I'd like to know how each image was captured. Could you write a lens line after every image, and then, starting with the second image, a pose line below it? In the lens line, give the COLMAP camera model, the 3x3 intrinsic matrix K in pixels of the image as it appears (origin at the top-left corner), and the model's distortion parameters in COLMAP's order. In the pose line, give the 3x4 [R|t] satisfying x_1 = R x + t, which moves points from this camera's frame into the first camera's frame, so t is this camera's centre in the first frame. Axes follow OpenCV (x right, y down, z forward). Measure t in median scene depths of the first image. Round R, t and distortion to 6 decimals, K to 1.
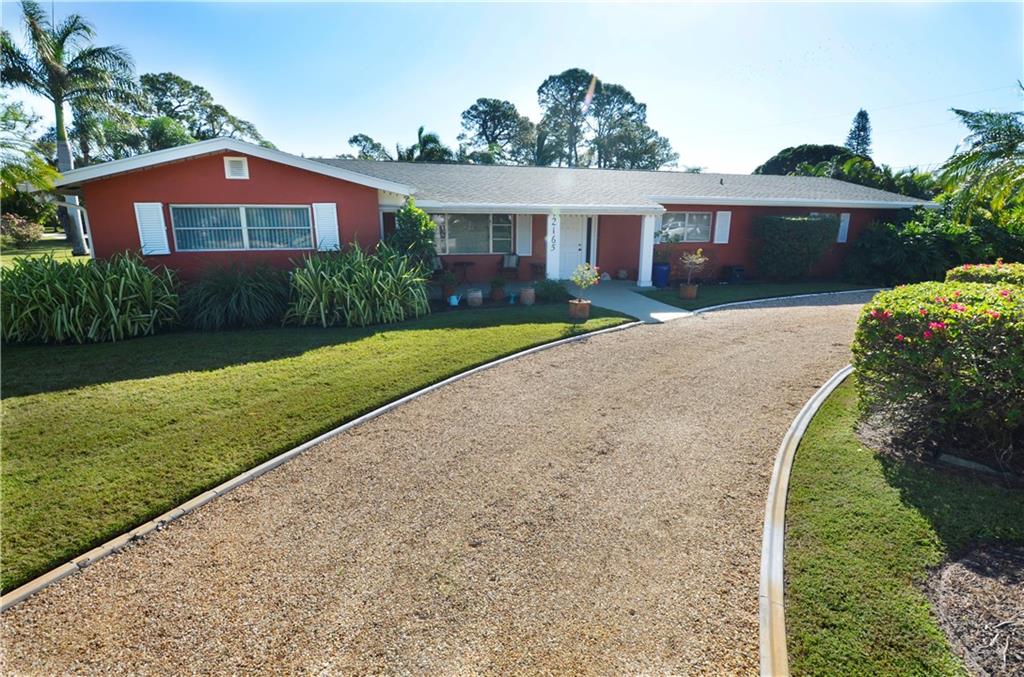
lens RADIAL K [[486.6, 0, 512.0], [0, 486.6, 338.5], [0, 0, 1]] dist [-0.001006, -0.000362]
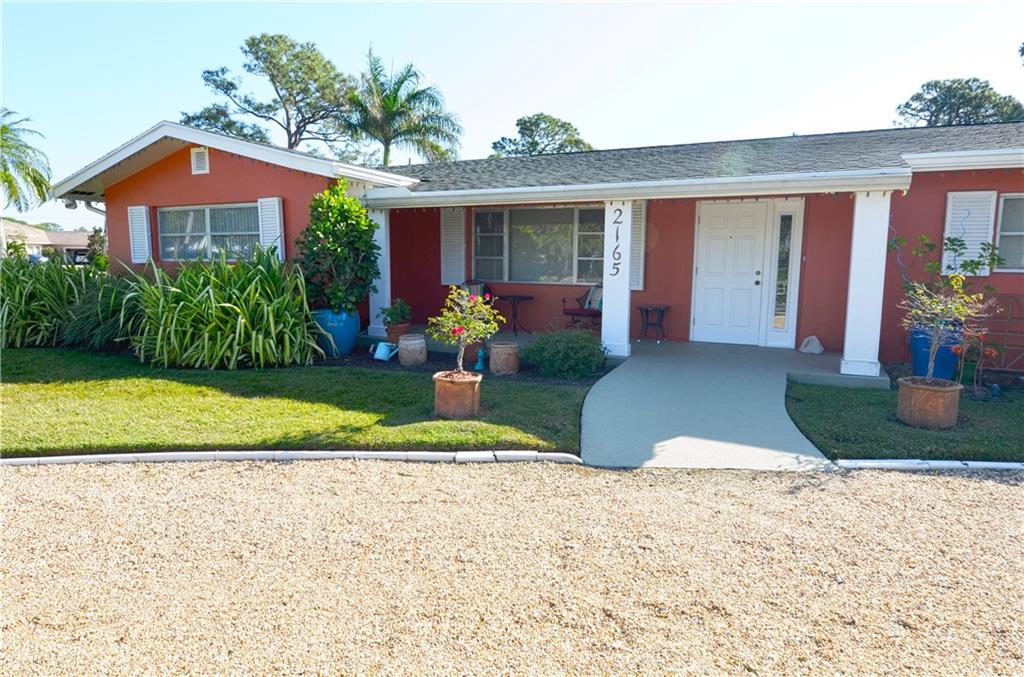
lens RADIAL K [[597.1, 0, 512.0], [0, 597.1, 338.5], [0, 0, 1]] dist [-0.003051, -0.000609]
pose [[0.762689, 0.087193, -0.640861, 0.357540], [-0.159468, 0.985632, -0.055682, -0.062150], [0.626798, 0.144665, 0.765635, 0.440695]]
